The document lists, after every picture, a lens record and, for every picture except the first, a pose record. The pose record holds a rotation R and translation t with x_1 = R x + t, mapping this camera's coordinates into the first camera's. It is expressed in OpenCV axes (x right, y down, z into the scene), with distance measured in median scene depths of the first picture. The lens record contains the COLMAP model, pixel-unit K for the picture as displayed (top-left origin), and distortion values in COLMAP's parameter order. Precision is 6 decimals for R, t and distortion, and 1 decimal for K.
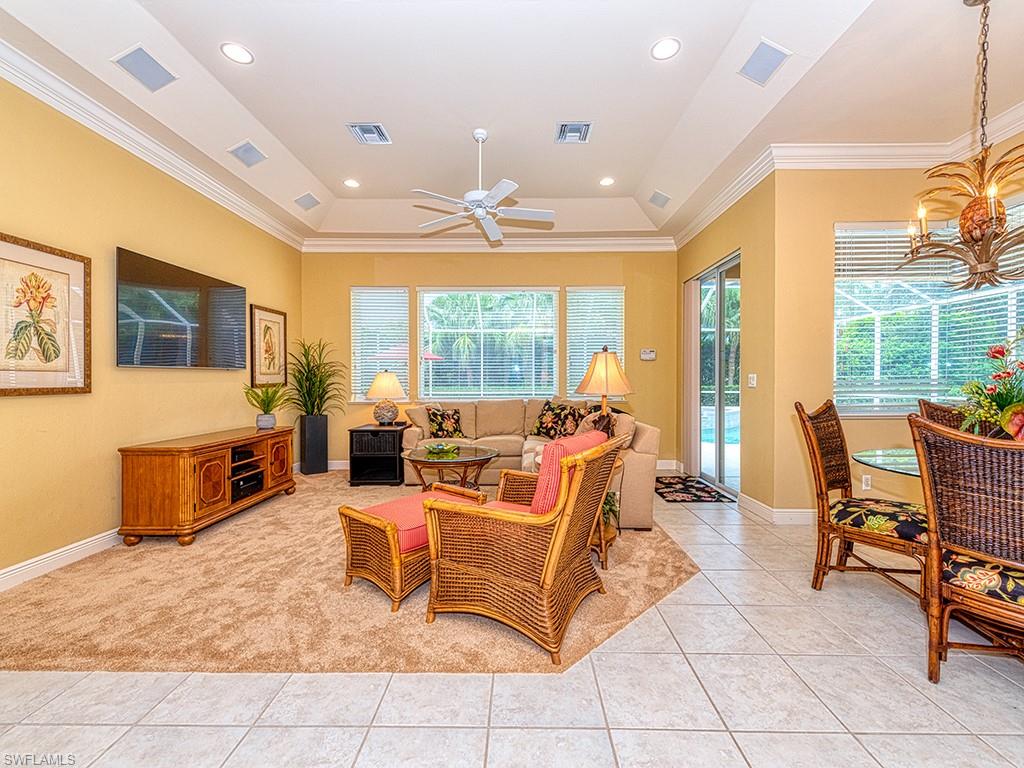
lens RADIAL K [[420.1, 0, 520.1], [0, 420.1, 385.1], [0, 0, 1]] dist [0.007617, -0.003261]
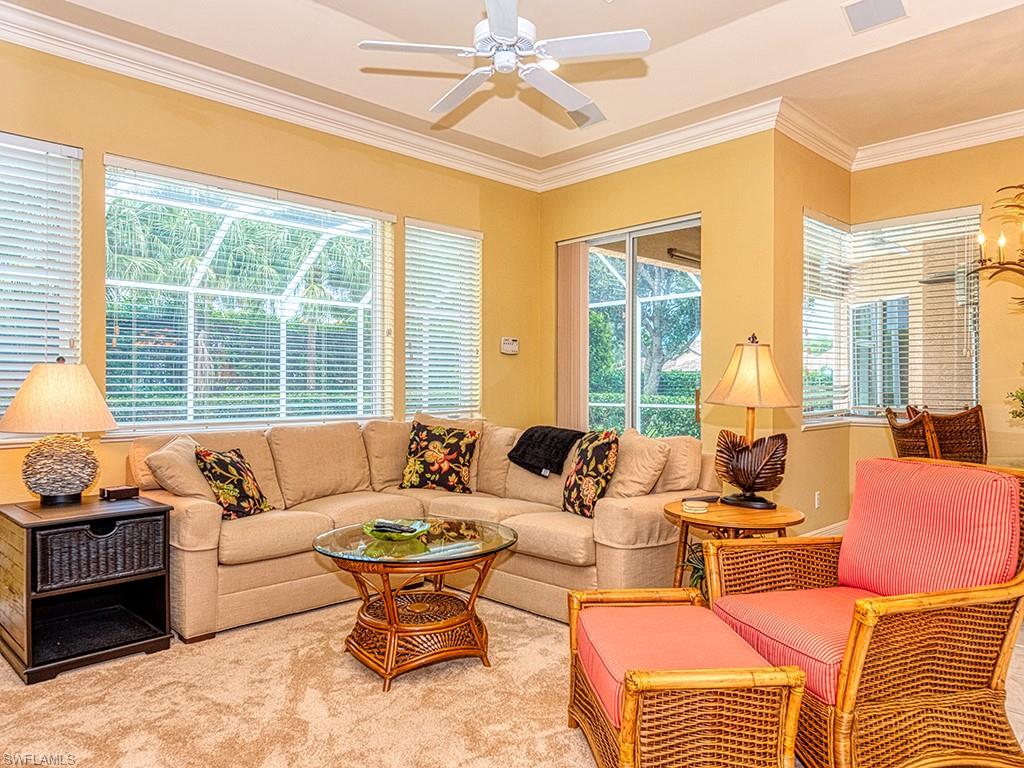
lens RADIAL K [[693.3, 0, 512.5], [0, 693.3, 381.4], [0, 0, 1]] dist [0.004872, -0.002297]
pose [[0.715838, 0.006404, 0.698237, -0.885381], [0.005060, 0.999884, -0.014358, -0.005099], [-0.698248, 0.013811, 0.715723, 0.500778]]
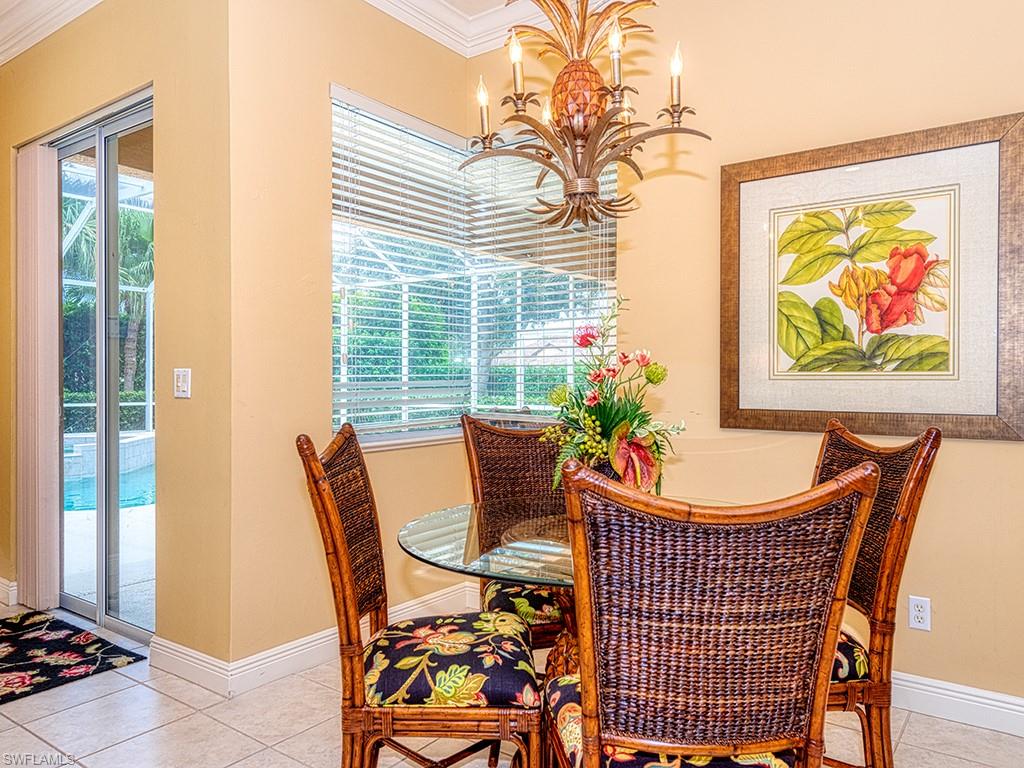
lens RADIAL K [[723.2, 0, 512.8], [0, 723.2, 382.5], [0, 0, 1]] dist [0.027375, -0.008752]
pose [[0.581994, 0.000620, 0.813193, 0.181930], [0.008169, 0.999945, -0.006609, -0.004594], [-0.813152, 0.010490, 0.581957, 0.379030]]
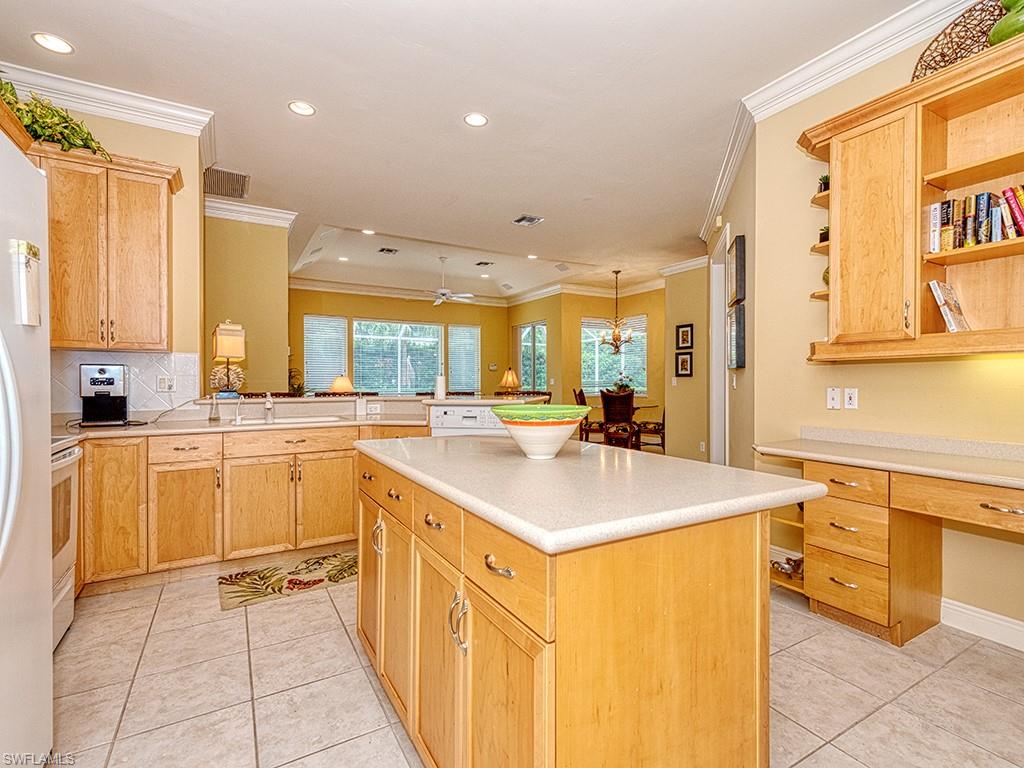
lens RADIAL K [[480.1, 0, 515.1], [0, 480.1, 381.8], [0, 0, 1]] dist [-0.000703, 0.000018]
pose [[0.862329, -0.001002, 0.506348, -1.275975], [0.006977, 0.999927, -0.009902, 0.019752], [-0.506301, 0.012071, 0.862272, -1.547589]]
